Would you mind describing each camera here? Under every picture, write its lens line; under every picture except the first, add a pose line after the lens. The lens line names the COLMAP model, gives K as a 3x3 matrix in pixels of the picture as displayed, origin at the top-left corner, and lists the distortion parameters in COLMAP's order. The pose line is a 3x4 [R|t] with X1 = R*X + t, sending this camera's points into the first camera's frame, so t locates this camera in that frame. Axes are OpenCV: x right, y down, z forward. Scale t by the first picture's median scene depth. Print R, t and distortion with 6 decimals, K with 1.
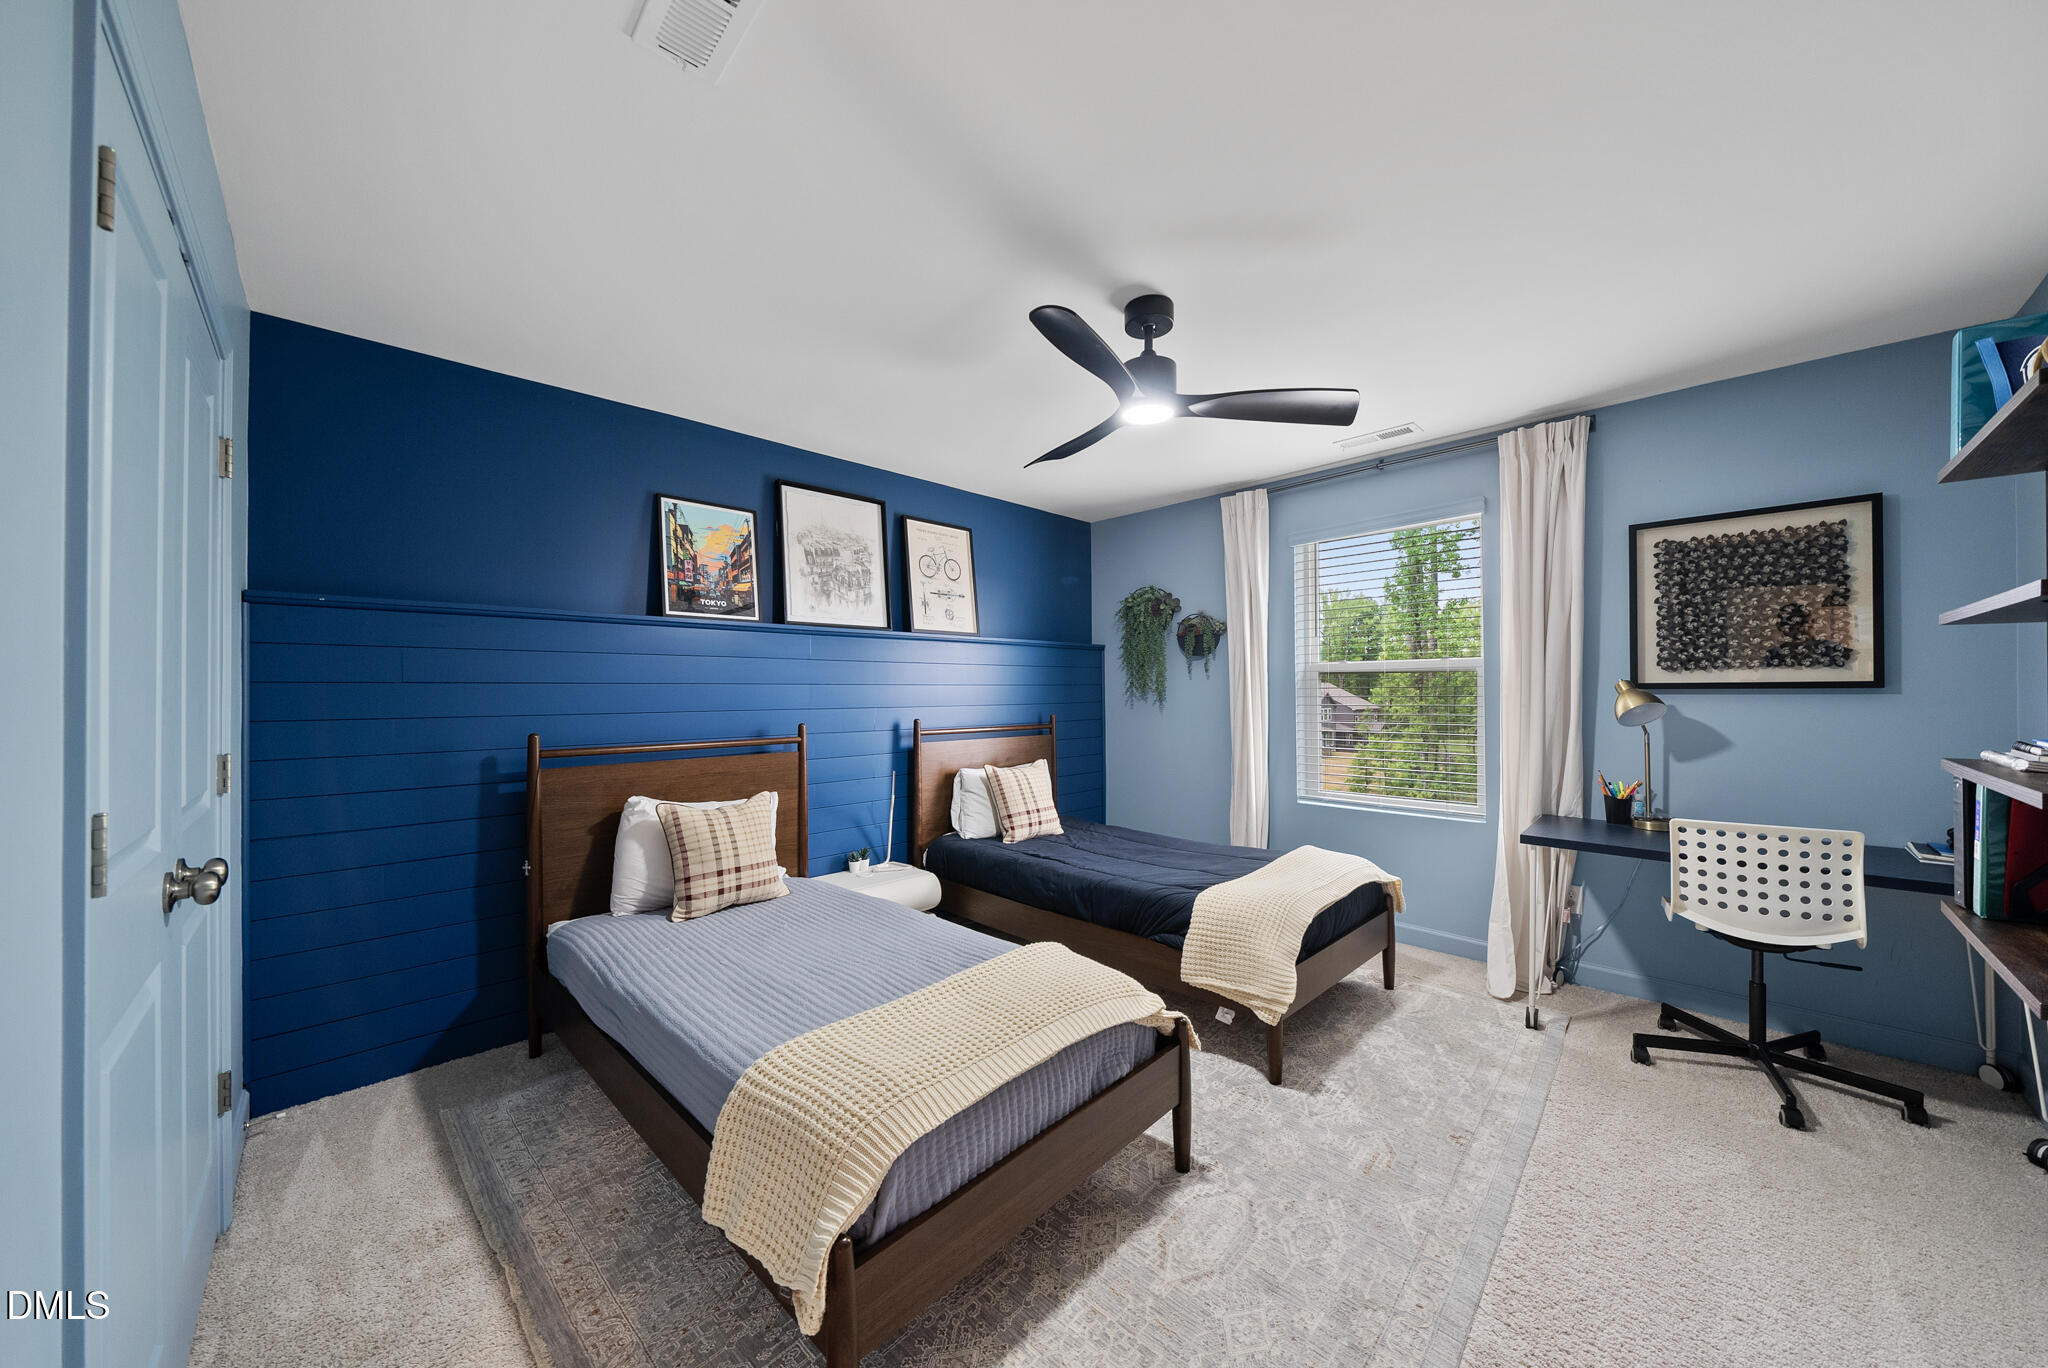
lens RADIAL K [[709.3, 0, 1018.9], [0, 709.3, 687.3], [0, 0, 1]] dist [-0.008560, -0.000116]
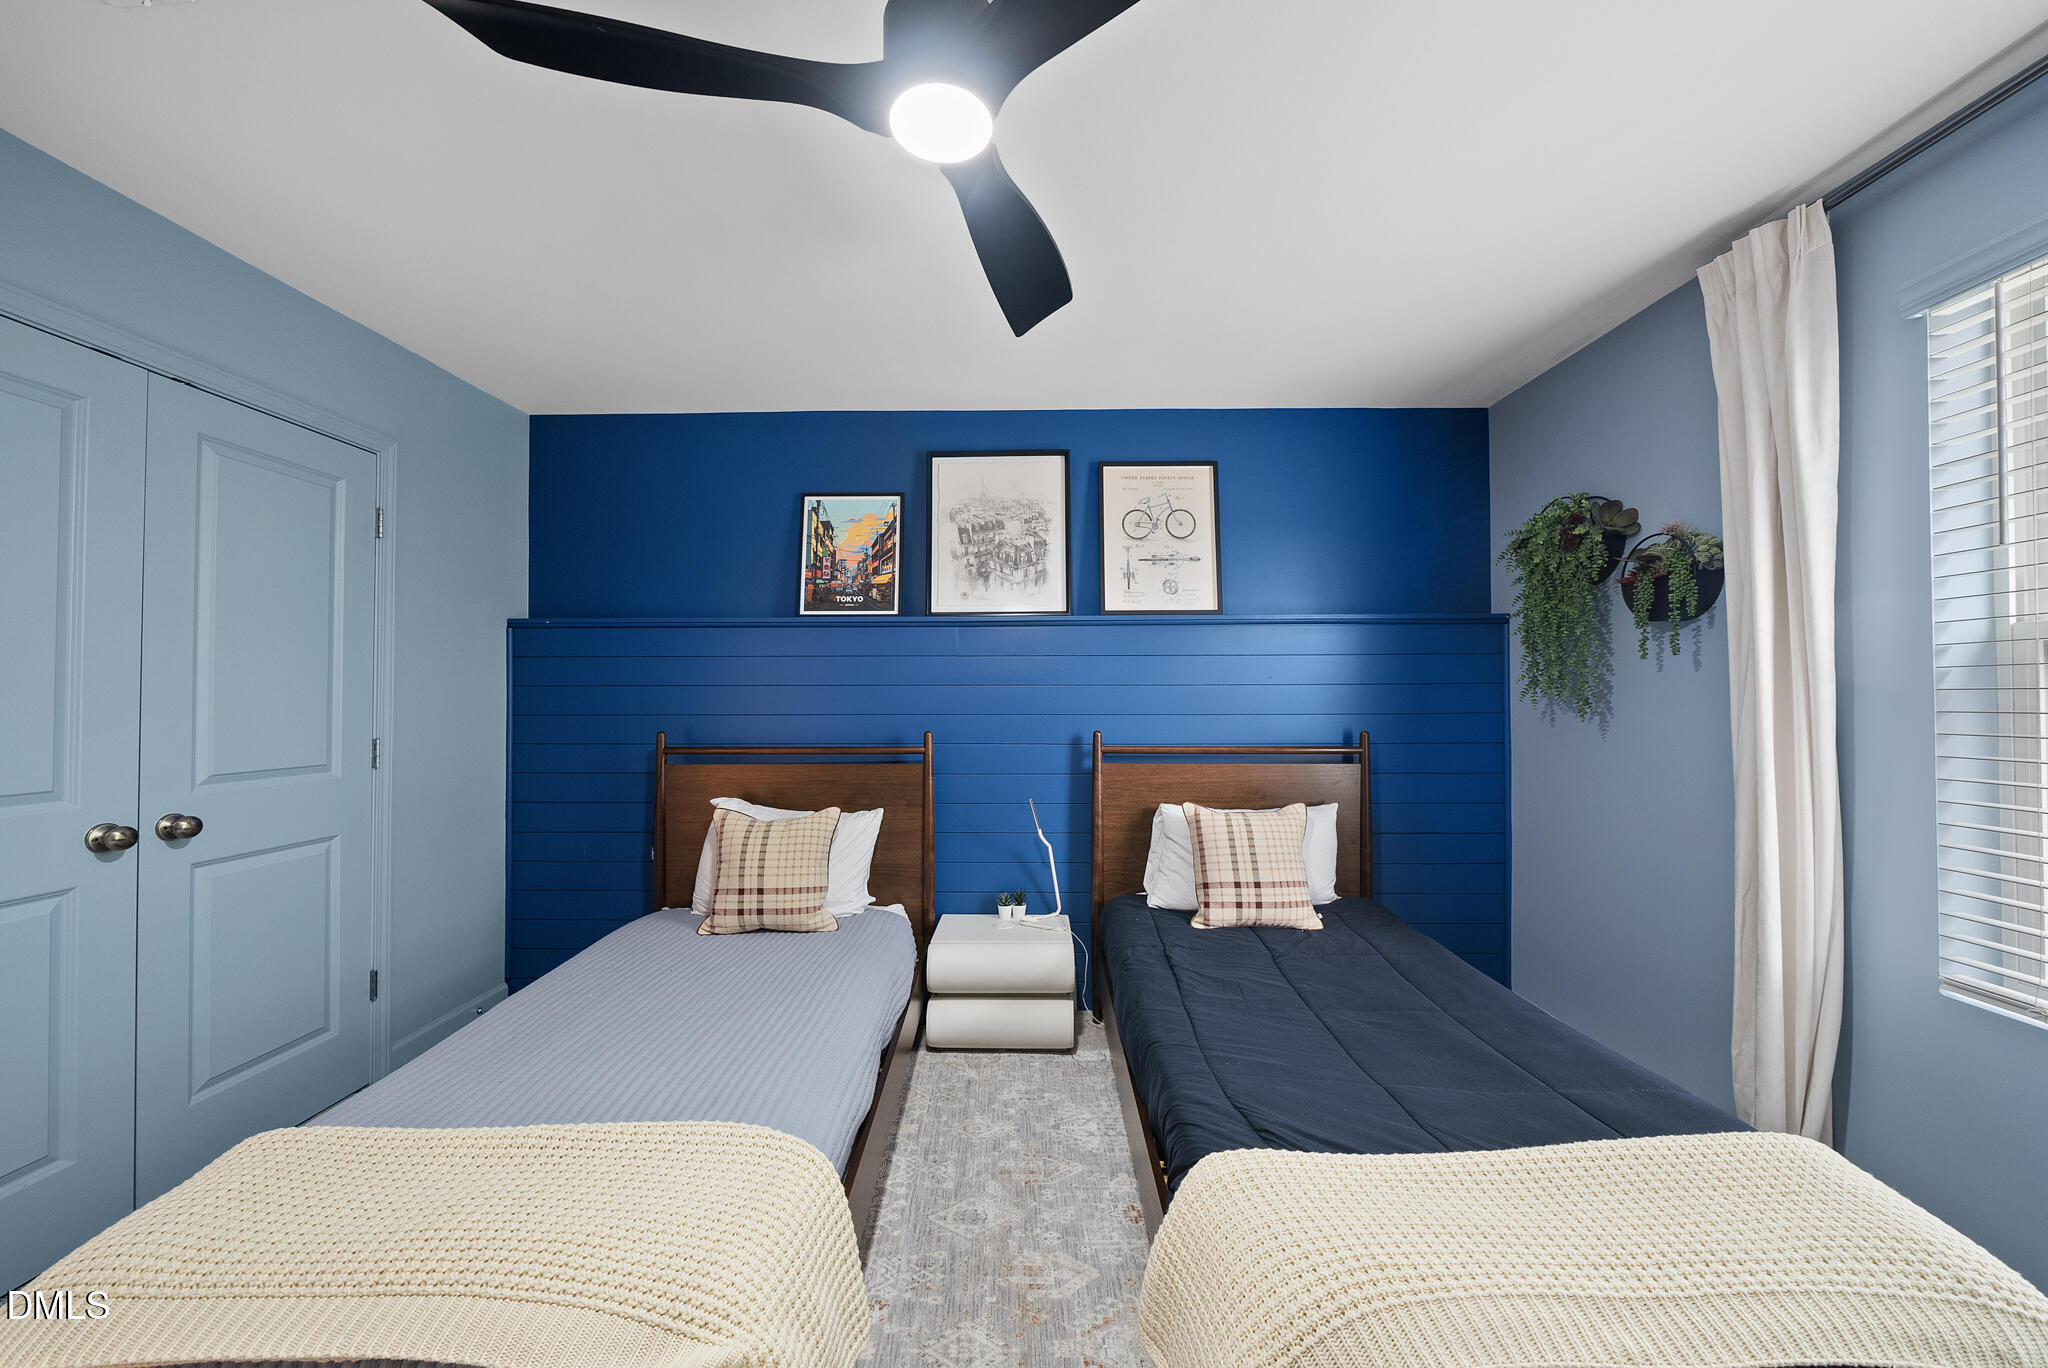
lens RADIAL K [[738.5, 0, 1024.0], [0, 738.5, 684.0], [0, 0, 1]] dist [0.001460, 0.000019]
pose [[0.701226, -0.008256, -0.712891, 0.381291], [0.002629, 0.999956, -0.008994, 0.002166], [0.712934, 0.004433, 0.701217, 0.430602]]
